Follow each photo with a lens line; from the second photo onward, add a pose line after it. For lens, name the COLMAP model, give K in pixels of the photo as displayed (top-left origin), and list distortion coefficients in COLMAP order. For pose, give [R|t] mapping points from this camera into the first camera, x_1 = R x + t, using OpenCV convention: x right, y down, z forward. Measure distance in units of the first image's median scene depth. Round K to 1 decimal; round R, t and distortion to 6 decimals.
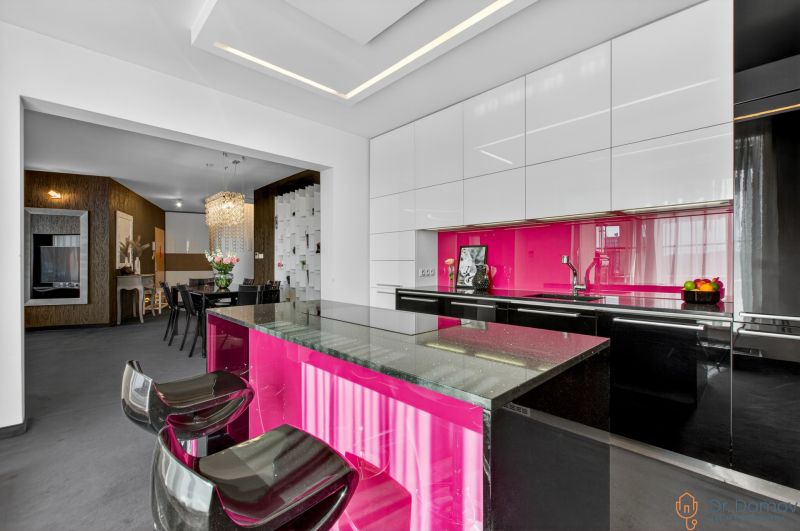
lens RADIAL K [[333.5, 0, 400.0], [0, 333.5, 265.5], [0, 0, 1]] dist [0.000529, 0.000063]
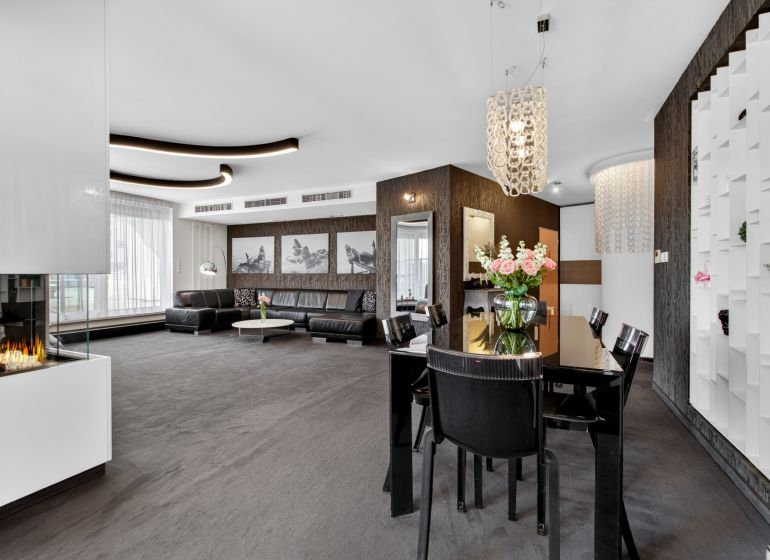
lens RADIAL K [[361.2, 0, 401.5], [0, 361.2, 277.5], [0, 0, 1]] dist [0.000052, 0.000009]
pose [[0.399392, 0.007062, -0.916753, -0.111235], [-0.007067, 0.999964, 0.004624, -0.000662], [0.916753, 0.004632, 0.399428, 0.465662]]
